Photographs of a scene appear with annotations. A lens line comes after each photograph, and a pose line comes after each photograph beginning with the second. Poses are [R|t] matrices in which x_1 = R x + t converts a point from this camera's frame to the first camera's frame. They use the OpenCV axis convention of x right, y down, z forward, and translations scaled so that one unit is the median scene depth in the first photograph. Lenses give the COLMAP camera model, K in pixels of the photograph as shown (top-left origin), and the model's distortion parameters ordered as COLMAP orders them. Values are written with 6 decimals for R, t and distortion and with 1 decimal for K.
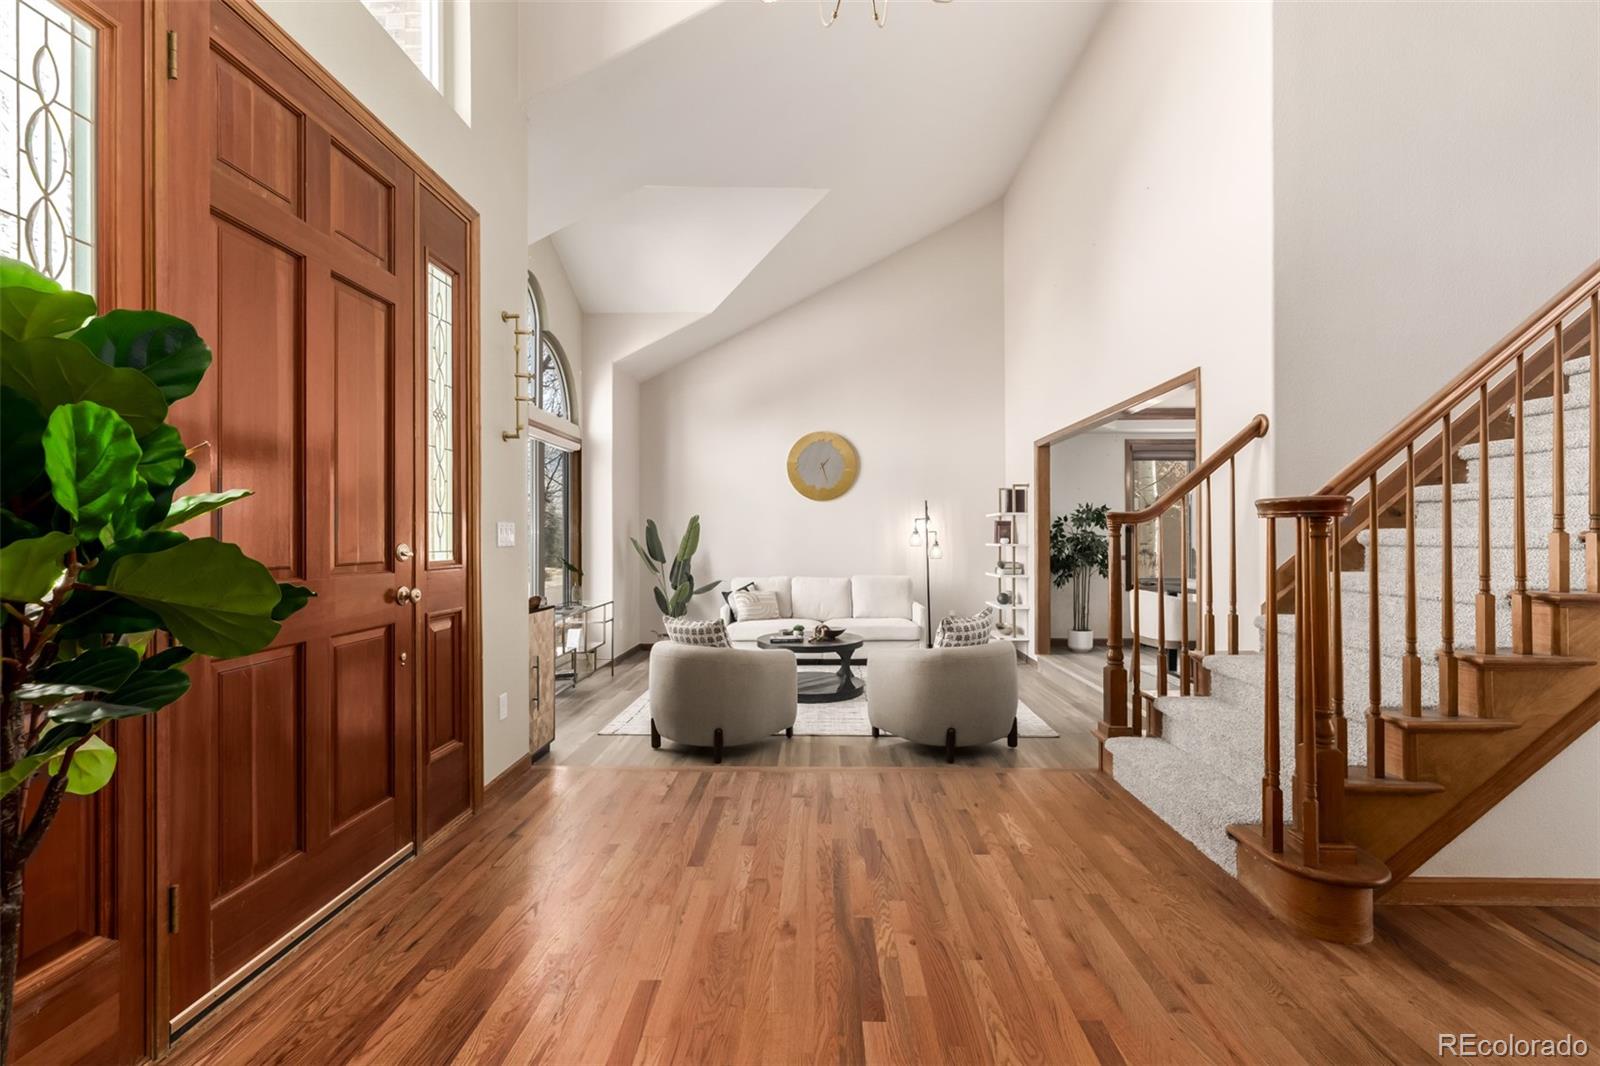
lens RADIAL K [[676.9, 0, 798.6], [0, 676.9, 532.6], [0, 0, 1]] dist [0.001117, 0.000164]
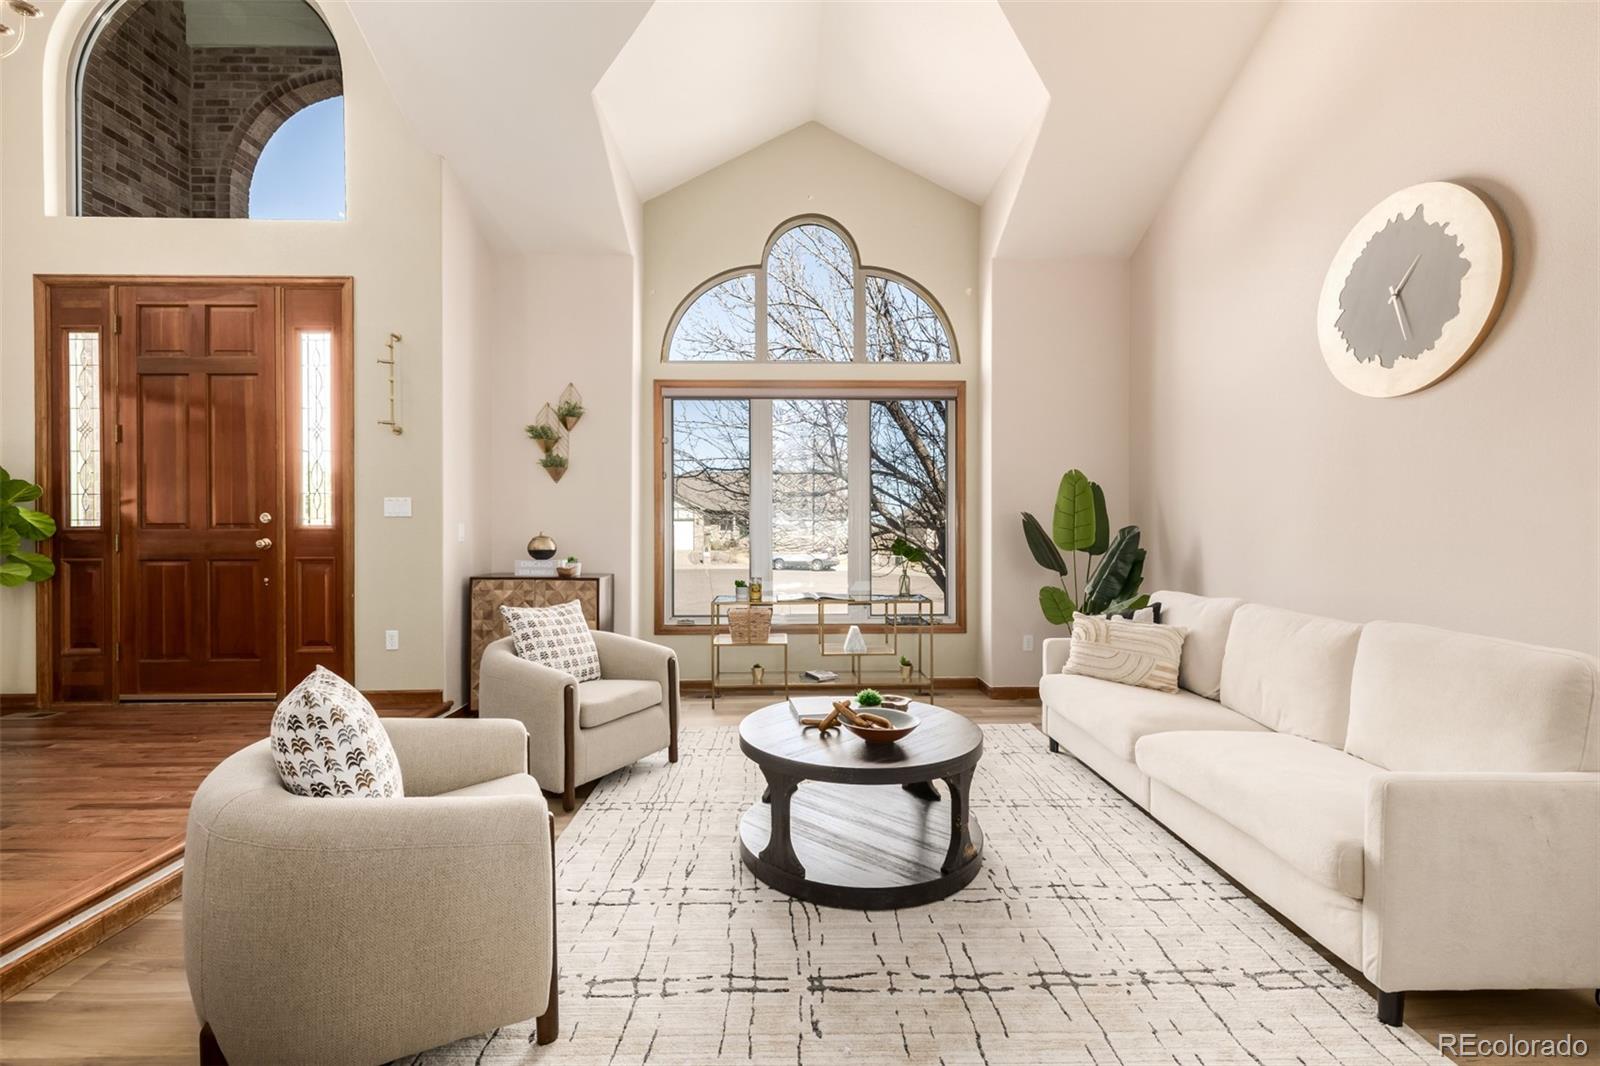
lens RADIAL K [[676.9, 0, 795.0], [0, 676.9, 524.7], [0, 0, 1]] dist [0.001117, 0.000164]
pose [[0.060267, 0.001015, -0.998182, 0.491034], [0.007810, 0.999968, 0.001488, 0.022074], [0.998152, -0.007885, 0.060257, 0.922051]]
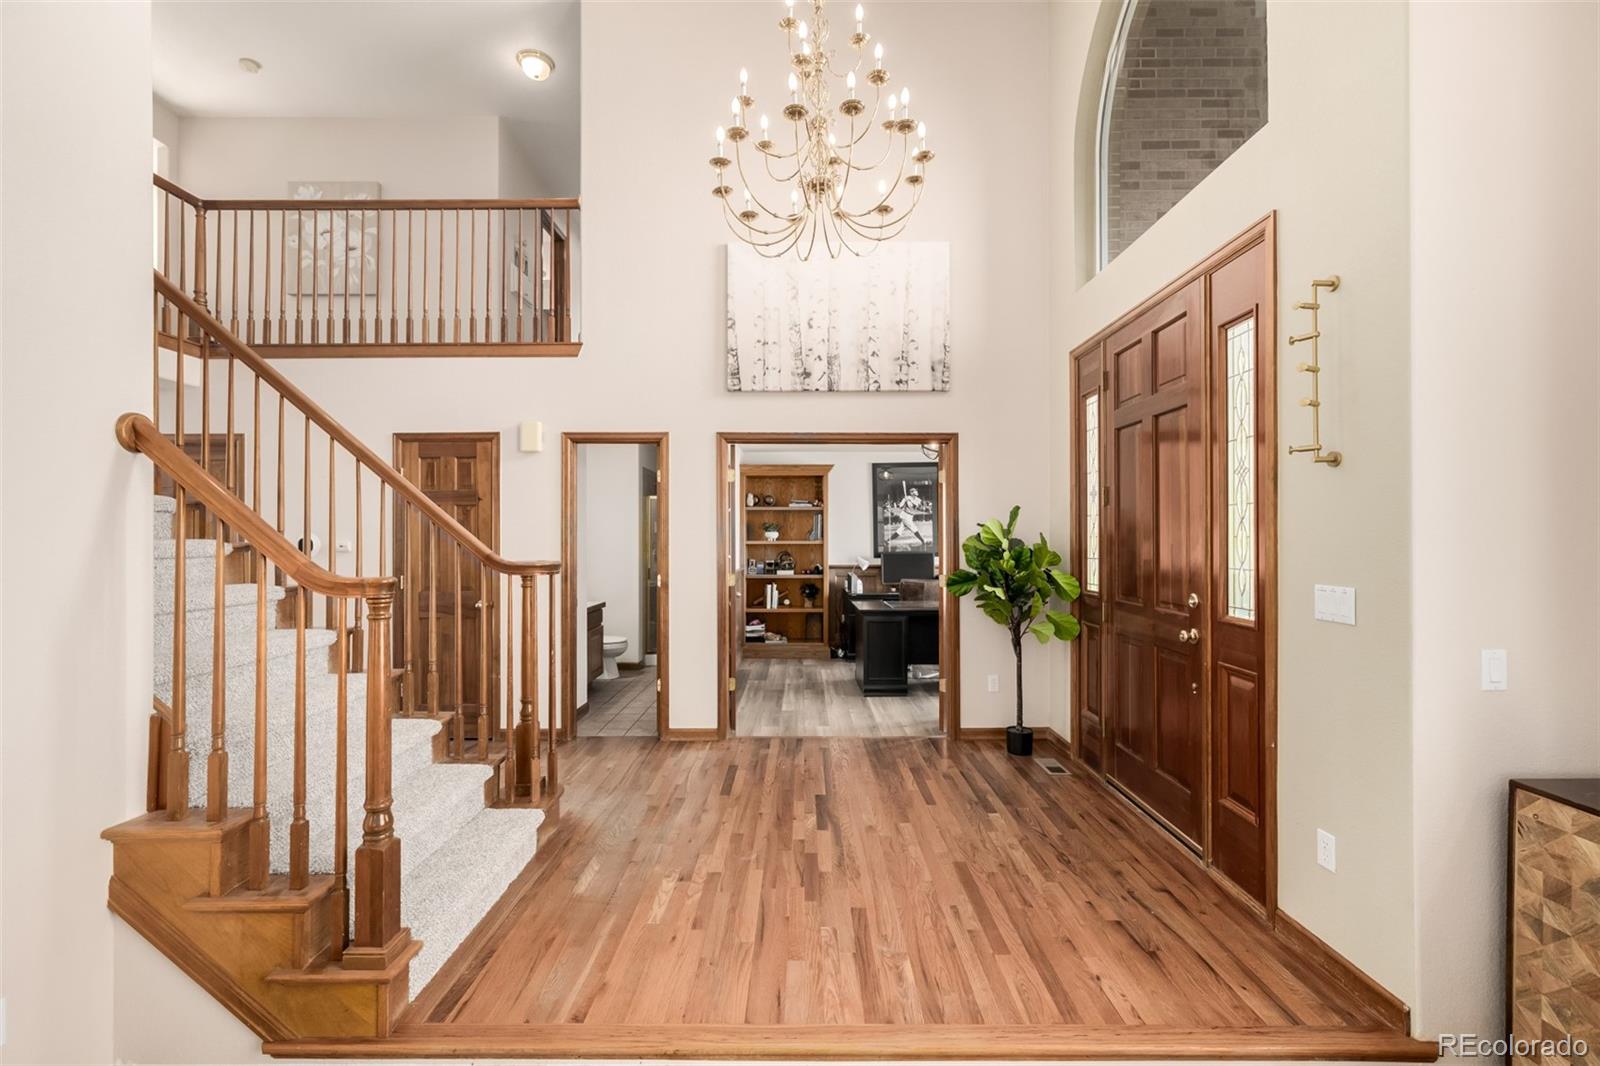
lens RADIAL K [[676.9, 0, 806.5], [0, 676.9, 532.0], [0, 0, 1]] dist [0.001117, 0.000164]
pose [[-0.999291, 0.003610, -0.037475, 0.067177], [0.003992, 0.999941, -0.010123, -0.035520], [0.037437, -0.010265, -0.999246, 0.914953]]
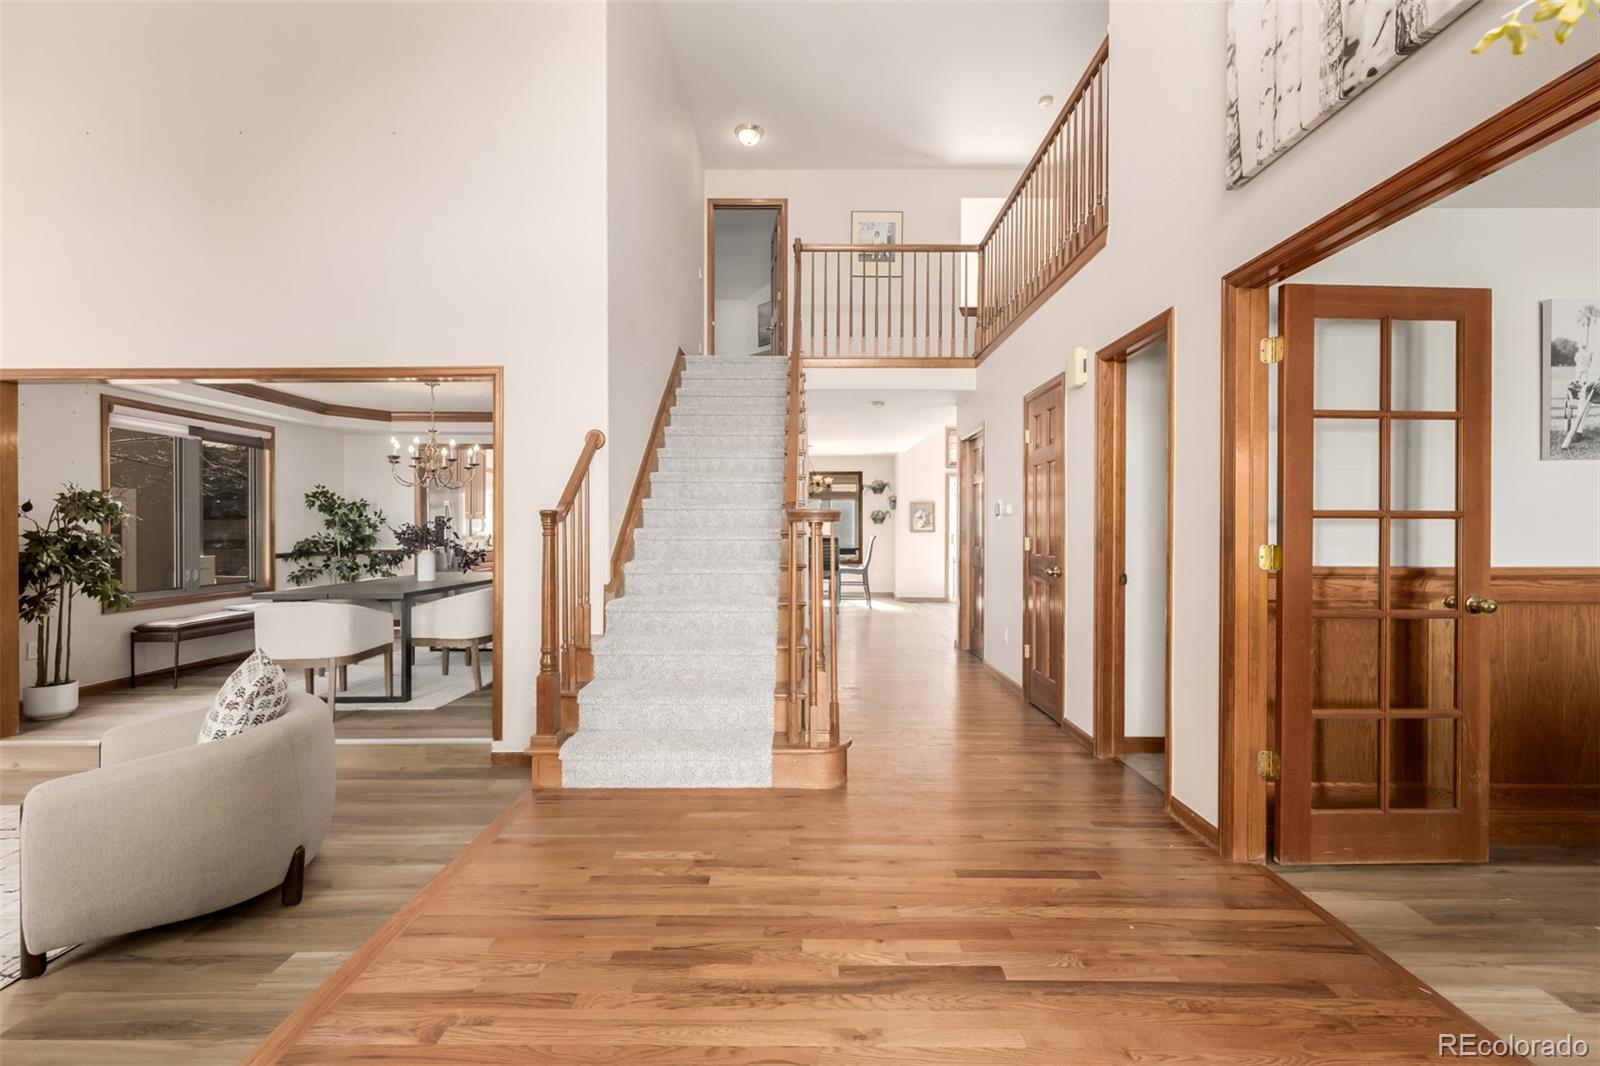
lens RADIAL K [[676.9, 0, 801.5], [0, 676.9, 534.1], [0, 0, 1]] dist [0.001117, 0.000164]
pose [[-0.027872, -0.007516, 0.999583, -0.279291], [-0.003123, 0.999968, 0.007431, -0.002589], [-0.999607, -0.002914, -0.027894, 0.384707]]
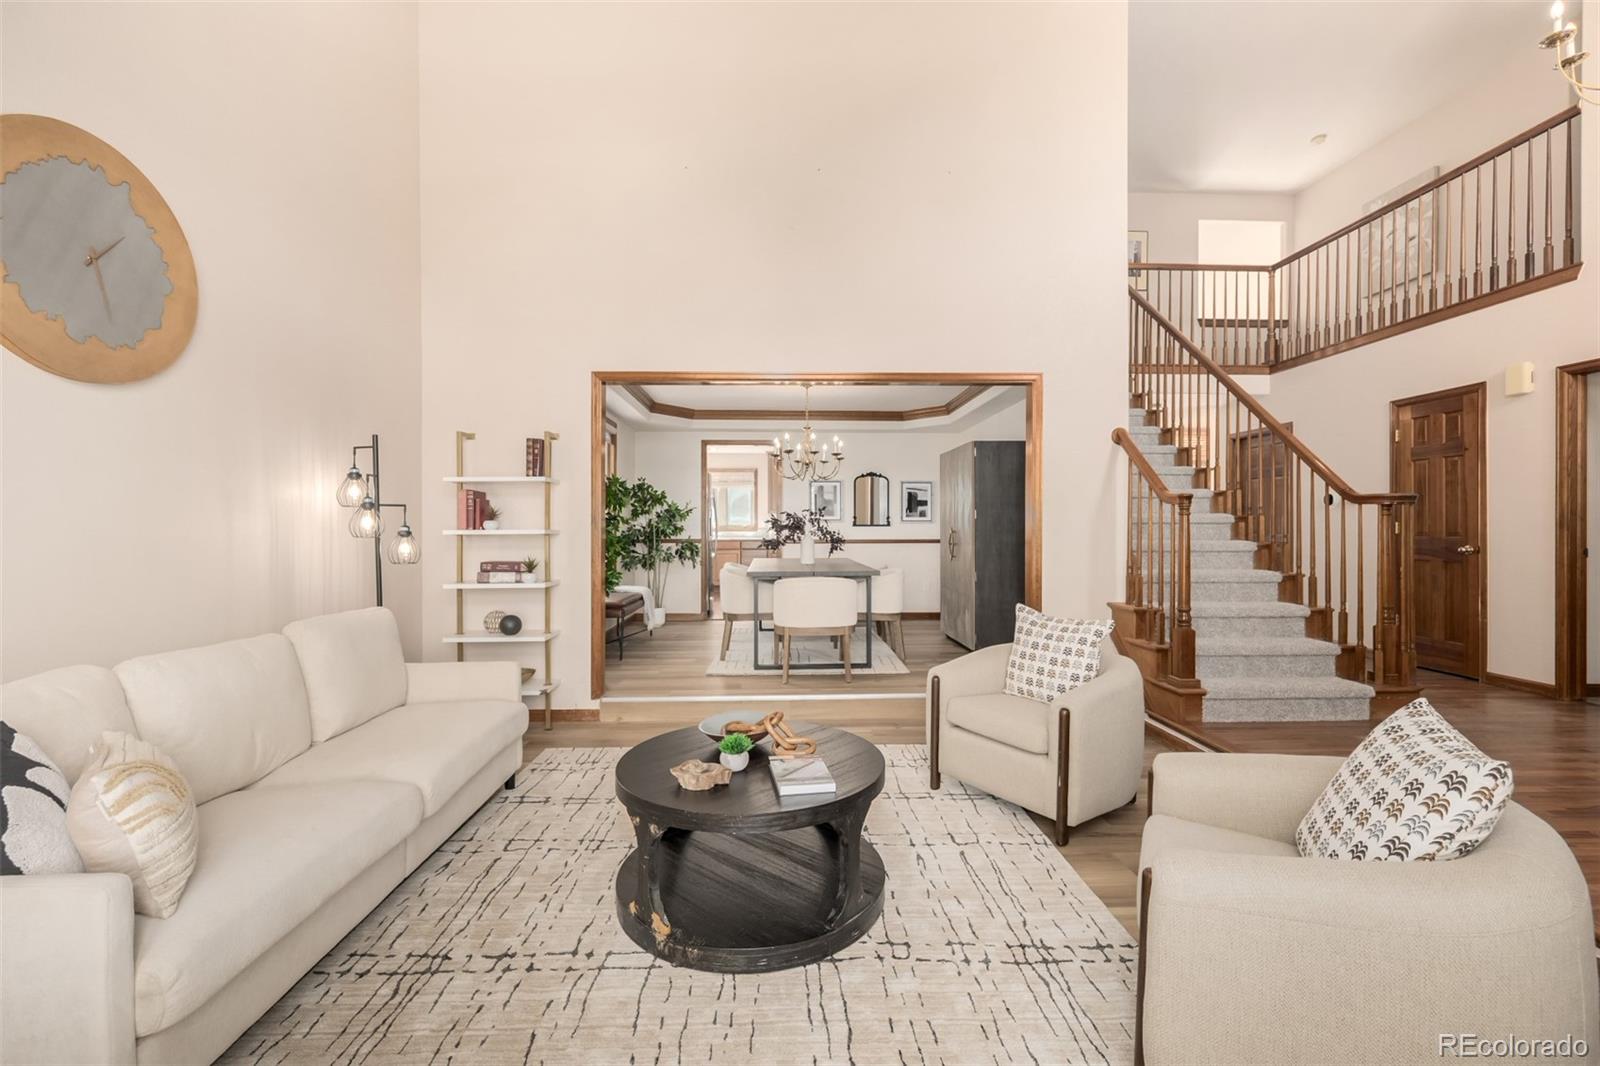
lens RADIAL K [[676.9, 0, 786.6], [0, 676.9, 522.5], [0, 0, 1]] dist [0.001117, 0.000164]
pose [[-0.062177, 0.008495, 0.998029, -0.366160], [-0.003818, 0.999954, -0.008750, 0.018357], [-0.998058, -0.004354, -0.062141, 0.995852]]
